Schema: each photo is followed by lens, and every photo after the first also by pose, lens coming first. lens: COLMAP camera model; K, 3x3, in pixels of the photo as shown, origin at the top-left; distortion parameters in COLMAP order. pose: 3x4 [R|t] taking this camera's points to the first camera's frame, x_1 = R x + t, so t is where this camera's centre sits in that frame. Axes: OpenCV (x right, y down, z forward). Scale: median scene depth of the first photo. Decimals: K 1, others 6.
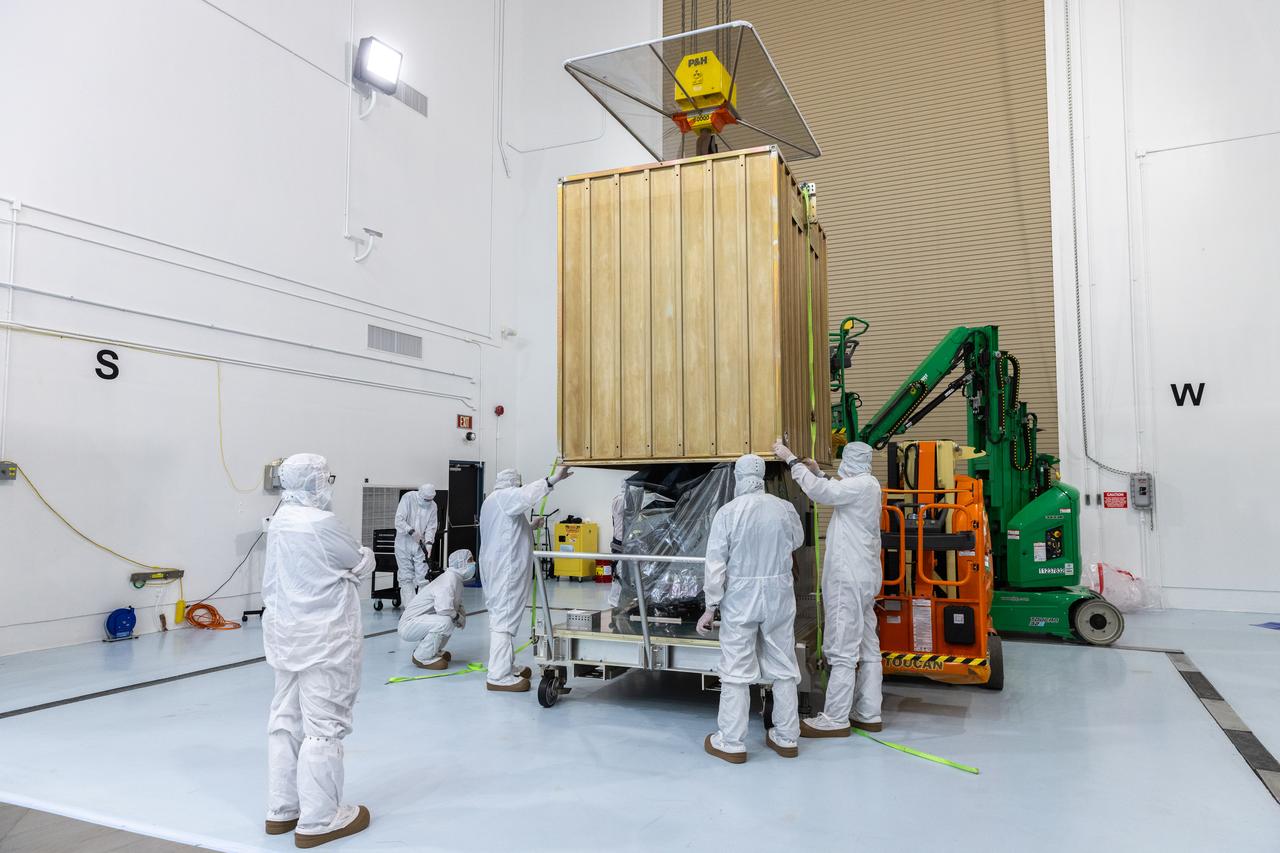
lens RADIAL K [[849.8, 0, 637.3], [0, 849.8, 428.1], [0, 0, 1]] dist [-0.002407, -0.001353]
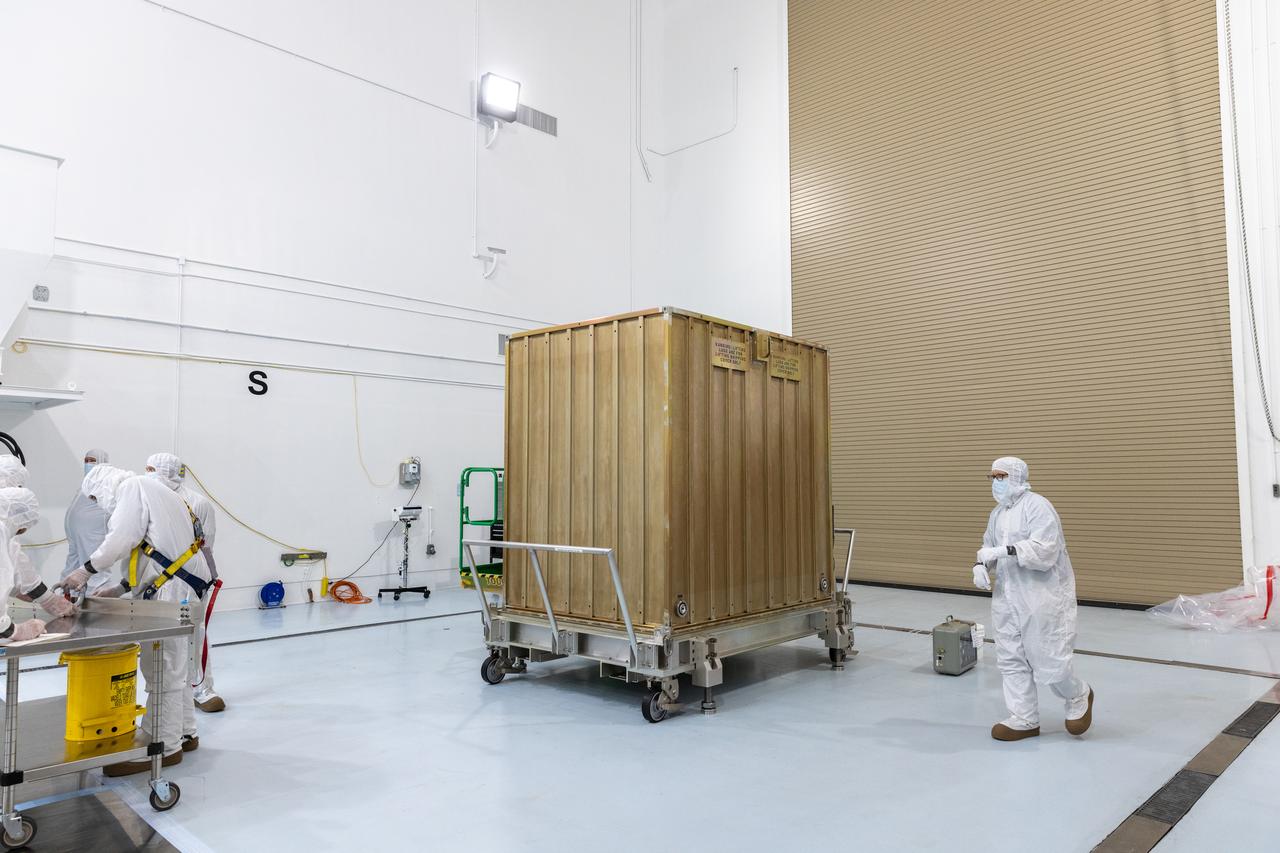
lens RADIAL K [[849.8, 0, 643.6], [0, 849.8, 425.6], [0, 0, 1]] dist [-0.002407, -0.001353]
pose [[0.938657, -0.029144, -0.343619, 0.295478], [0.030703, 0.999528, -0.000905, 0.004710], [0.343483, -0.009701, 0.939109, 0.037025]]
